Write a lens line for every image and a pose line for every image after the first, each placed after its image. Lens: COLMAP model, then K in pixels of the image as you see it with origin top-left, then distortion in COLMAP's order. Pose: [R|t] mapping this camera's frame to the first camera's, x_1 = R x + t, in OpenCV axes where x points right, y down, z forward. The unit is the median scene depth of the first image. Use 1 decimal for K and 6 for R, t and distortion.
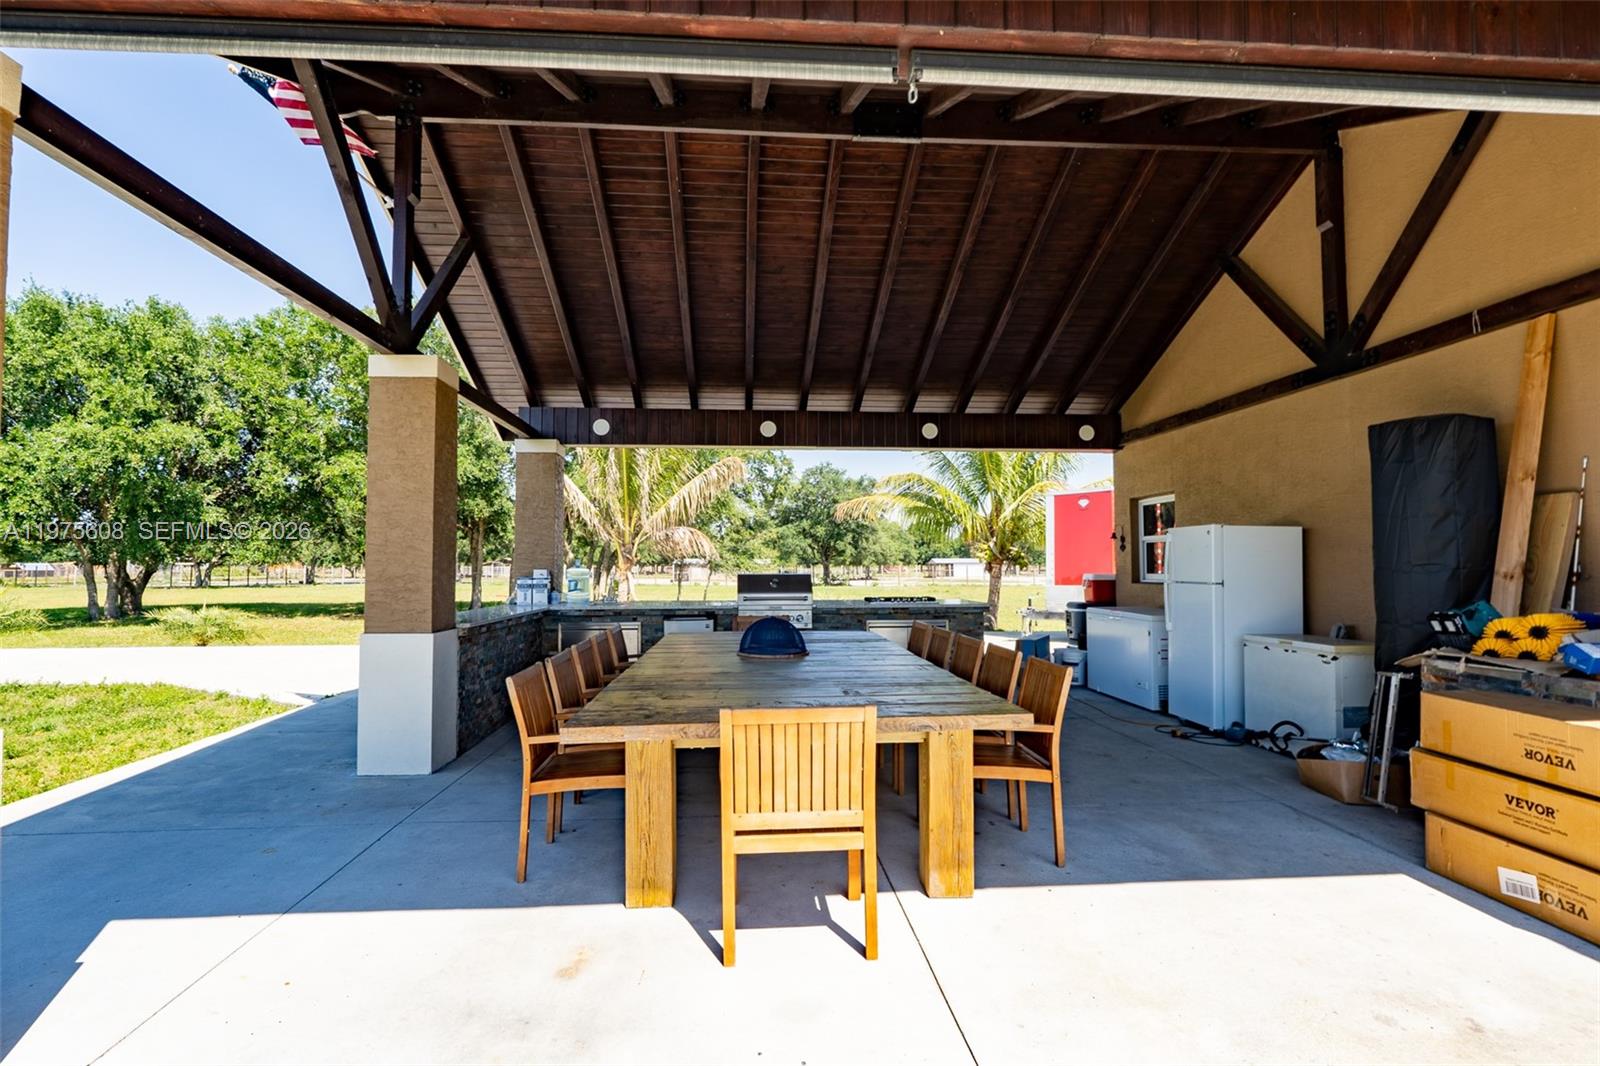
lens RADIAL K [[804.7, 0, 800.0], [0, 804.7, 533.0], [0, 0, 1]] dist [-0.000912, -0.000029]
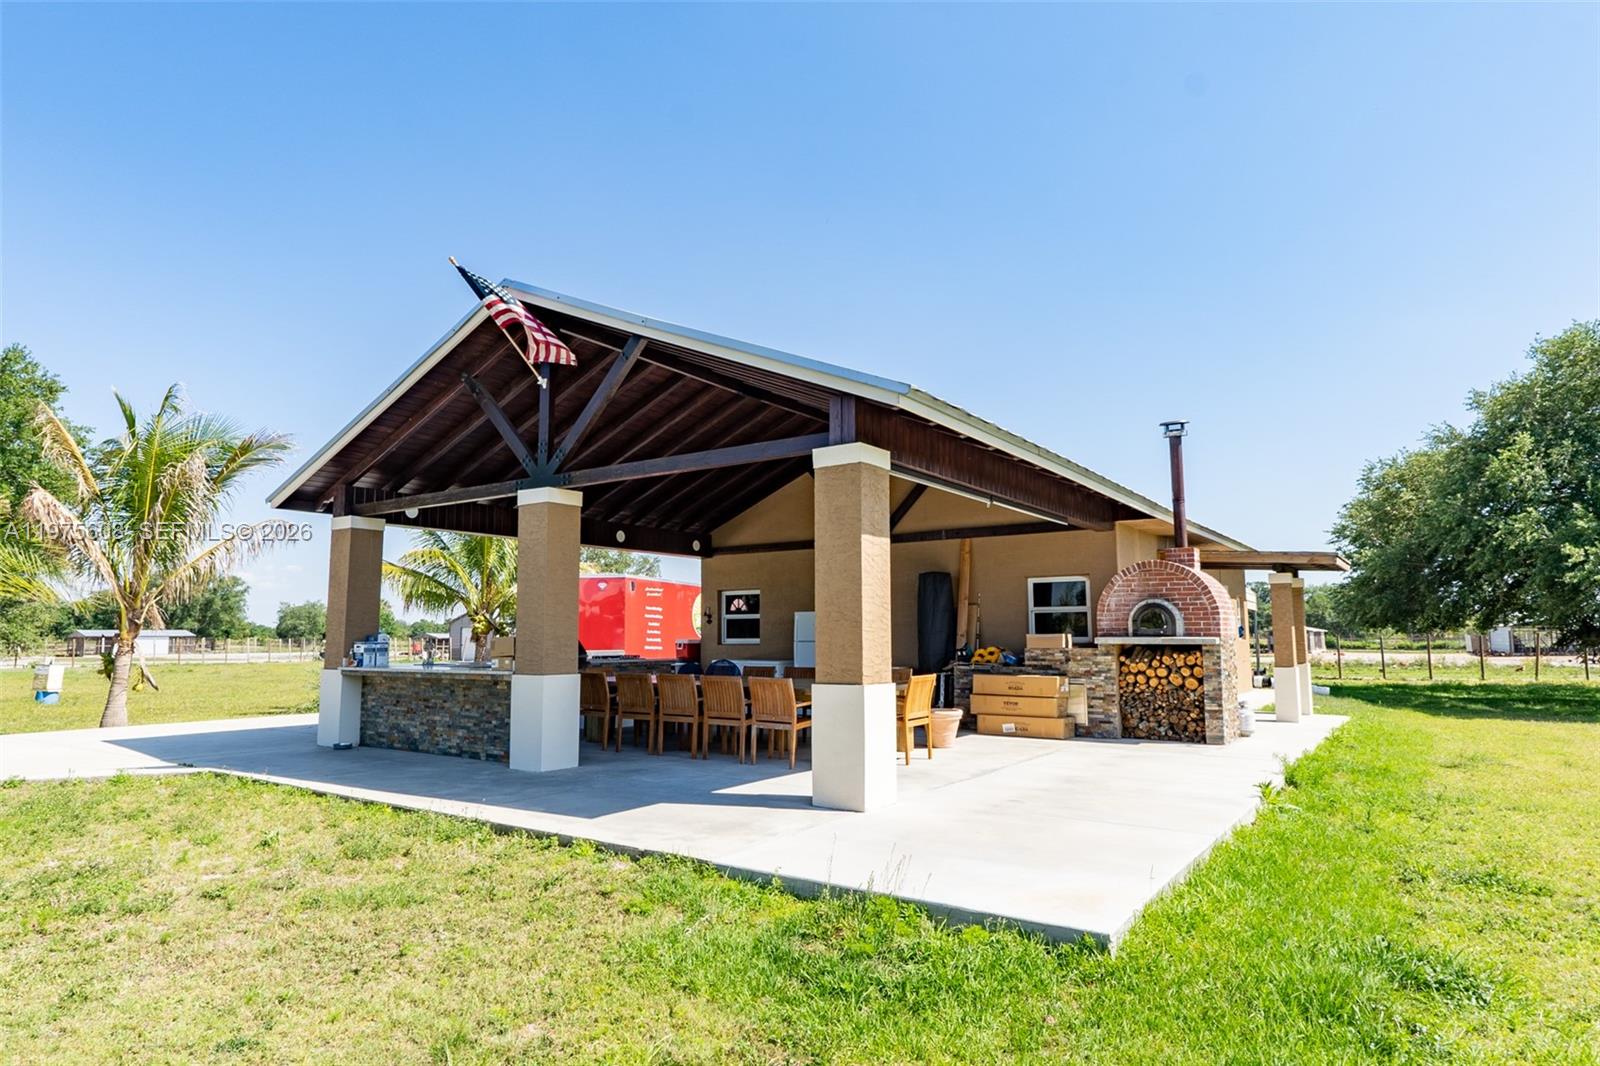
lens RADIAL K [[910.5, 0, 800.0], [0, 910.5, 533.0], [0, 0, 1]] dist [-0.000203, -0.000082]
pose [[0.628264, 0.087676, 0.773044, -1.732587], [-0.028064, 0.995537, -0.090103, 0.001910], [-0.777494, 0.034914, 0.627921, -0.470176]]
